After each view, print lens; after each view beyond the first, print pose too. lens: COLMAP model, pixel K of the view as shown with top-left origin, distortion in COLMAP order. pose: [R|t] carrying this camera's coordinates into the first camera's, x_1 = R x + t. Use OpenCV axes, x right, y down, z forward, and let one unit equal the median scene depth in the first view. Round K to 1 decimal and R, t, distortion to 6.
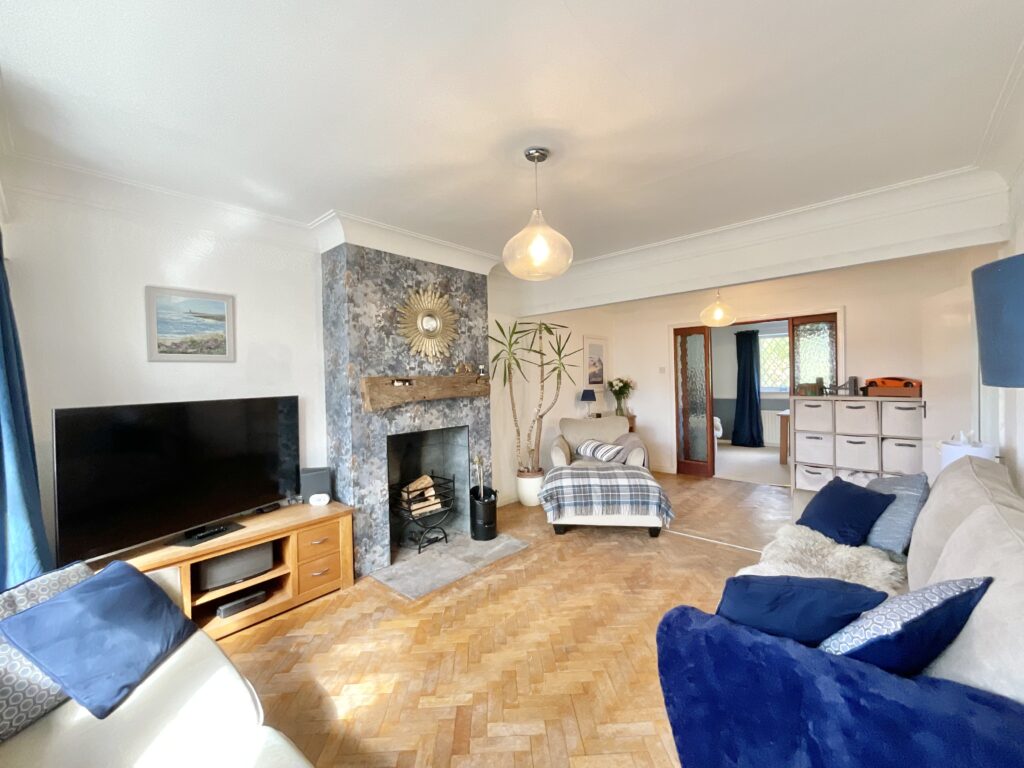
lens RADIAL K [[417.0, 0, 512.0], [0, 417.0, 384.0], [0, 0, 1]] dist [-0.002681, -0.000188]
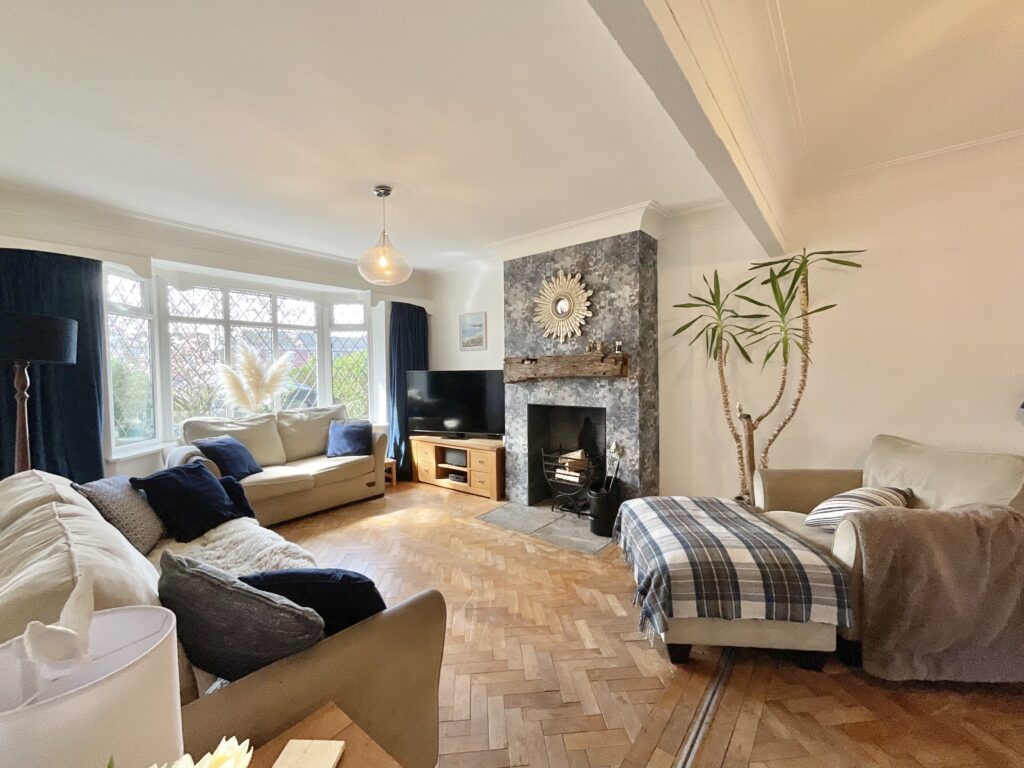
lens RADIAL K [[417.0, 0, 512.0], [0, 417.0, 384.0], [0, 0, 1]] dist [-0.002681, -0.000188]
pose [[0.046621, 0.057443, -0.997260, 0.907743], [0.000519, 0.998344, 0.057530, -0.007584], [0.998913, -0.003200, 0.046514, 0.849695]]
